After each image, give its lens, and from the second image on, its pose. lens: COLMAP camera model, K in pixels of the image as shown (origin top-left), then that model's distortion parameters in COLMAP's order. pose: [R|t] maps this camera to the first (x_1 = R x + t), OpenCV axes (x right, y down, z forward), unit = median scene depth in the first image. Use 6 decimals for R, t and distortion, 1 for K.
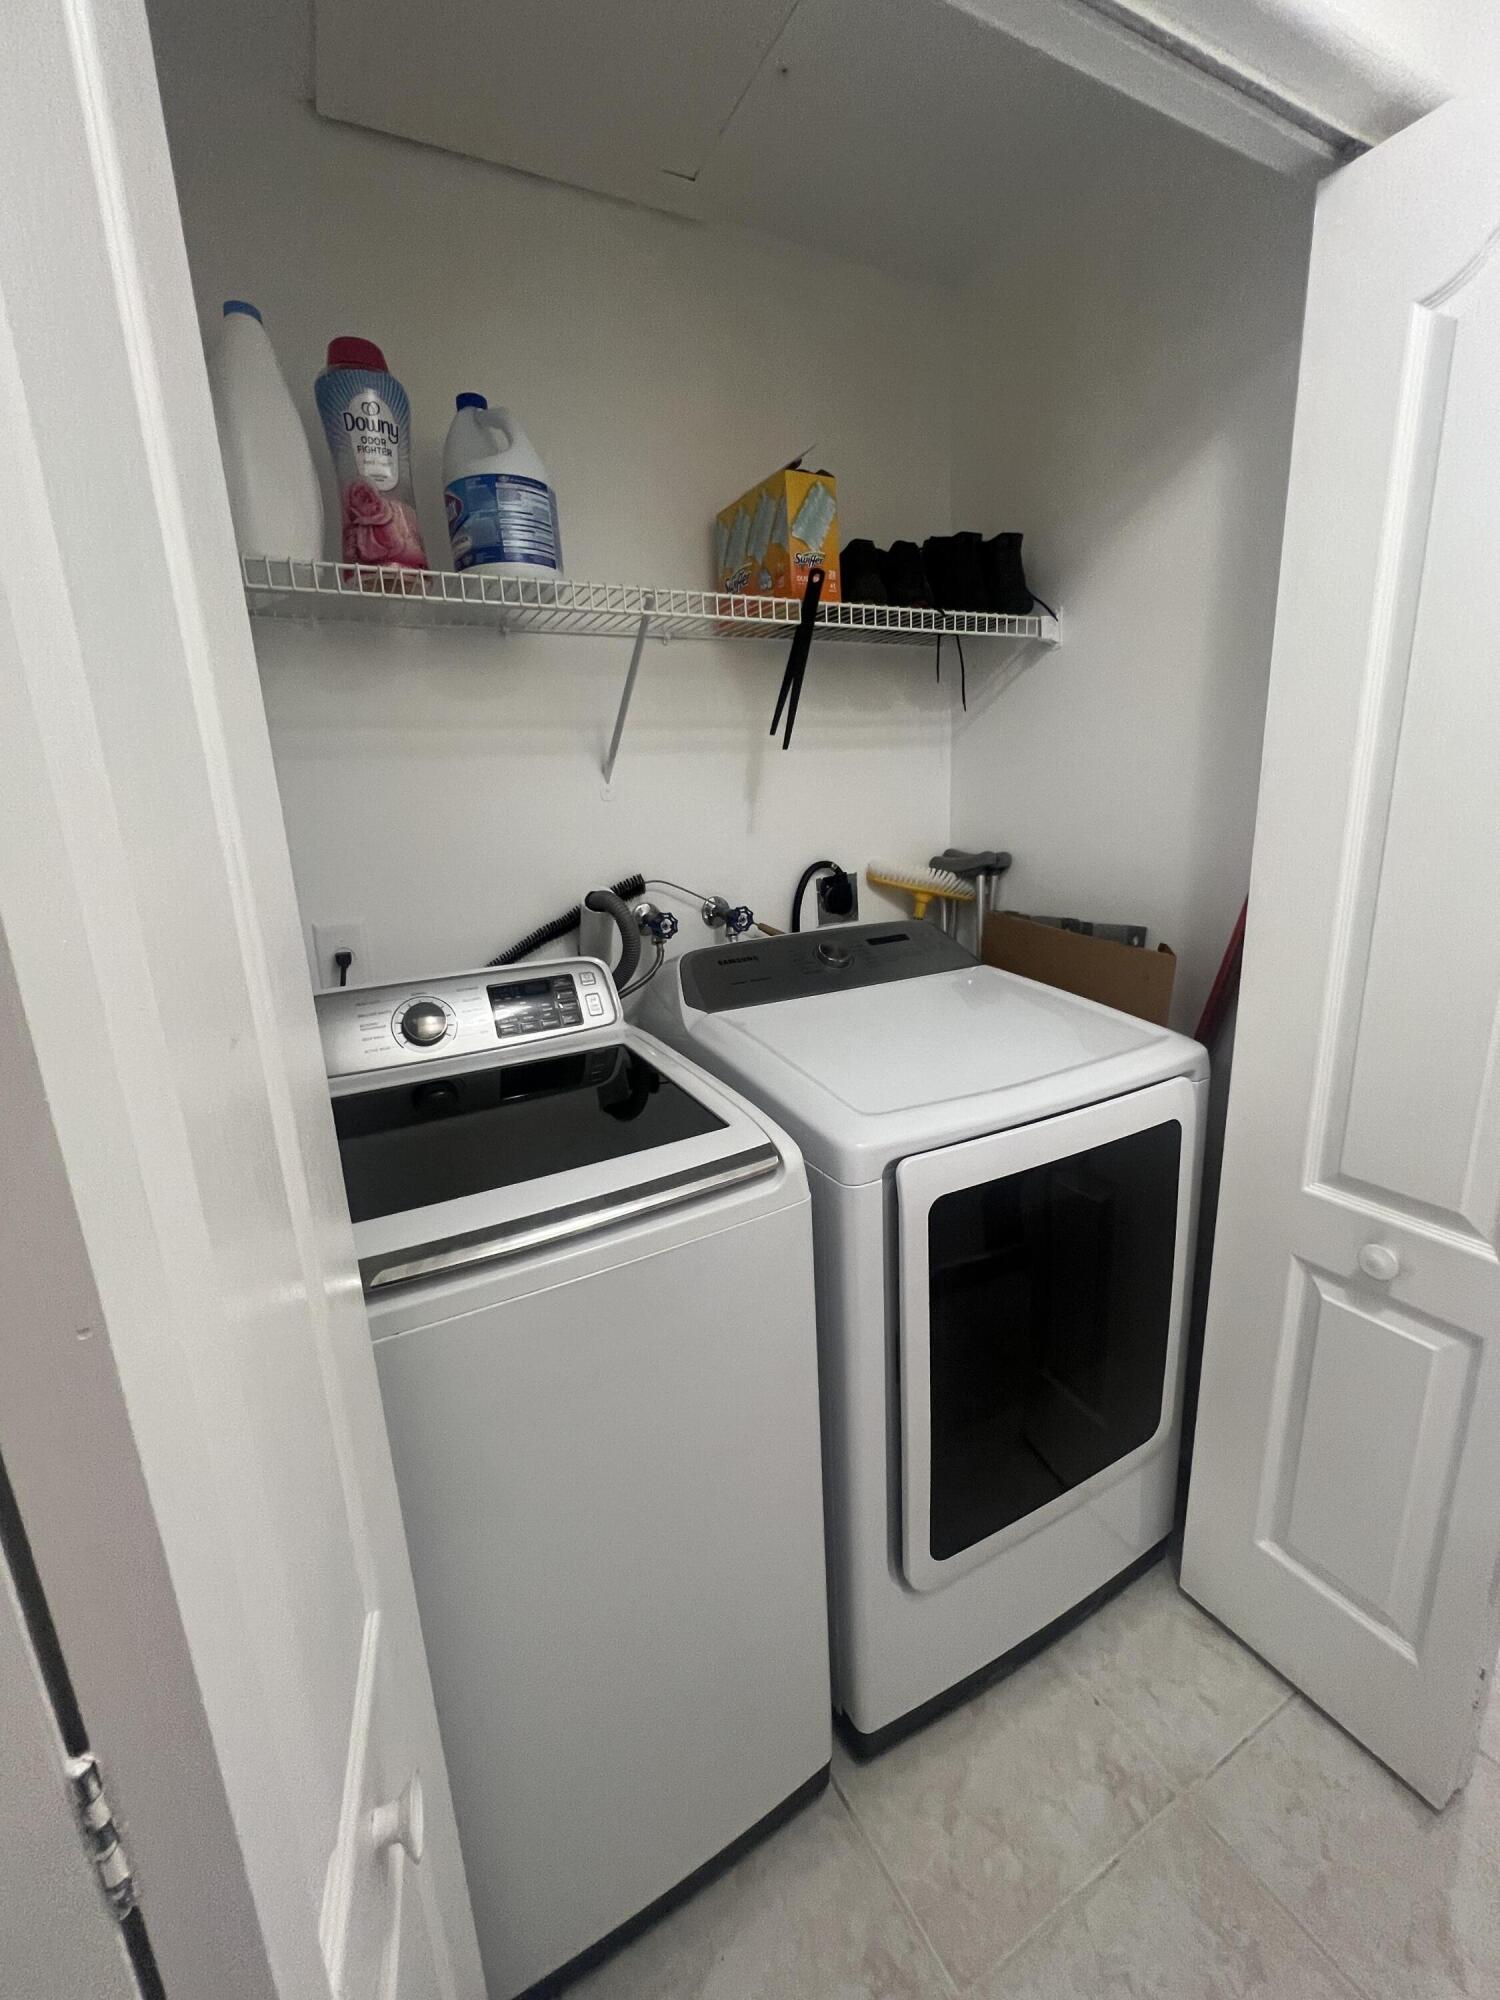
lens RADIAL K [[808.9, 0, 742.6], [0, 808.9, 995.8], [0, 0, 1]] dist [-0.000396, -0.000150]
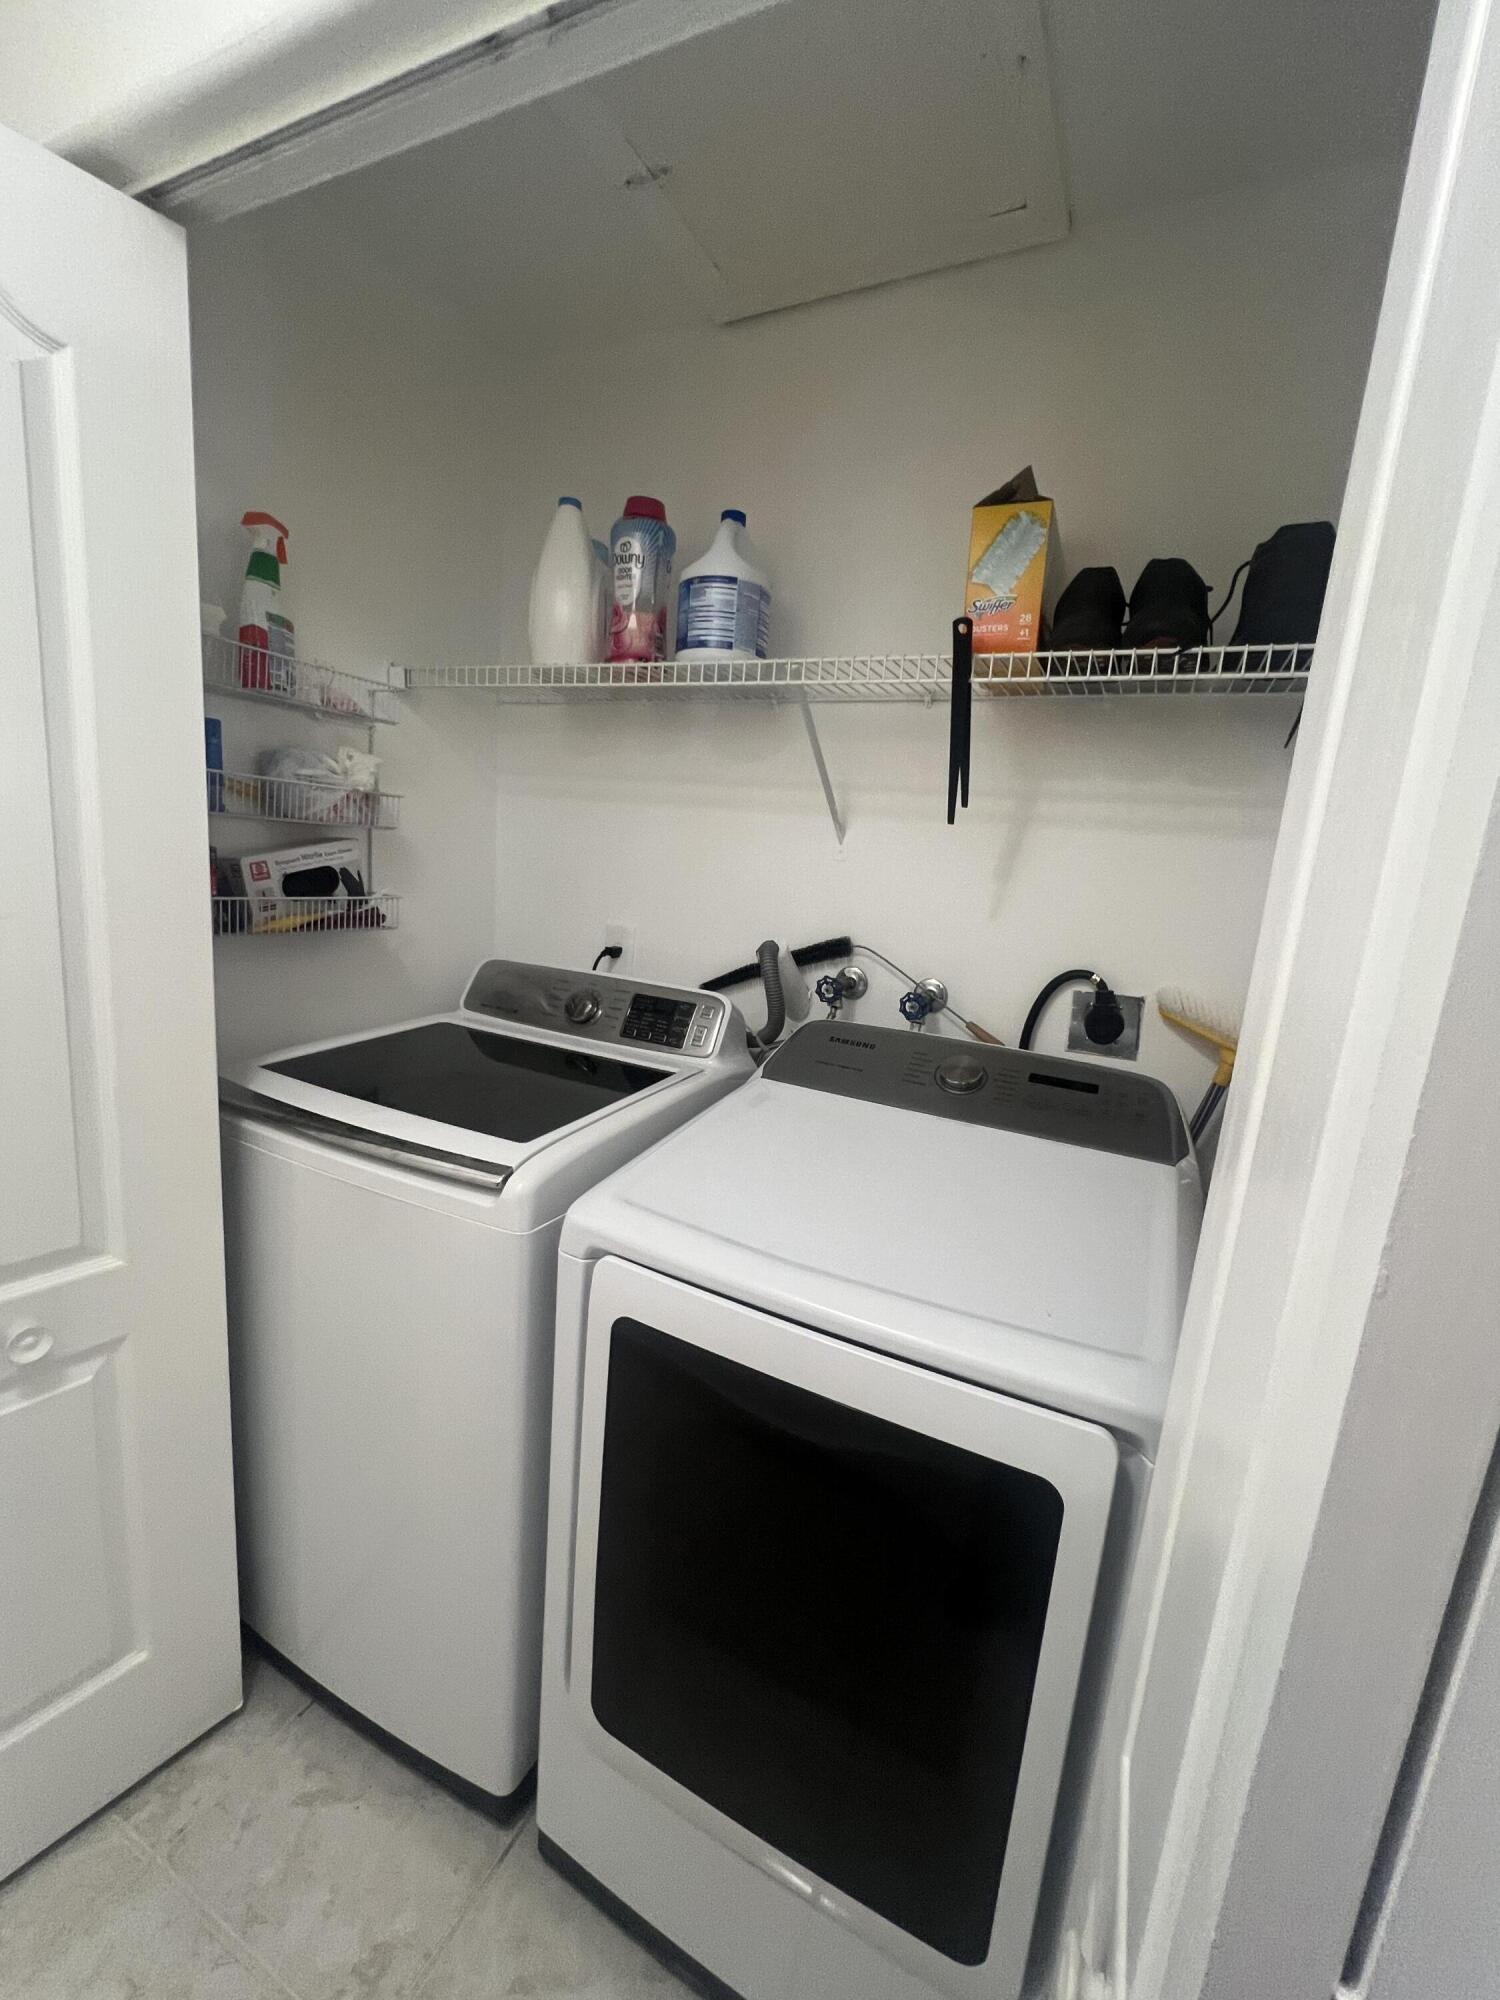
lens RADIAL K [[808.9, 0, 742.6], [0, 808.9, 995.8], [0, 0, 1]] dist [-0.000396, -0.000150]
pose [[0.574774, 0.245435, -0.780639, 0.658087], [-0.286936, 0.953842, 0.088623, -0.147552], [0.766357, 0.173055, 0.618667, 0.337673]]
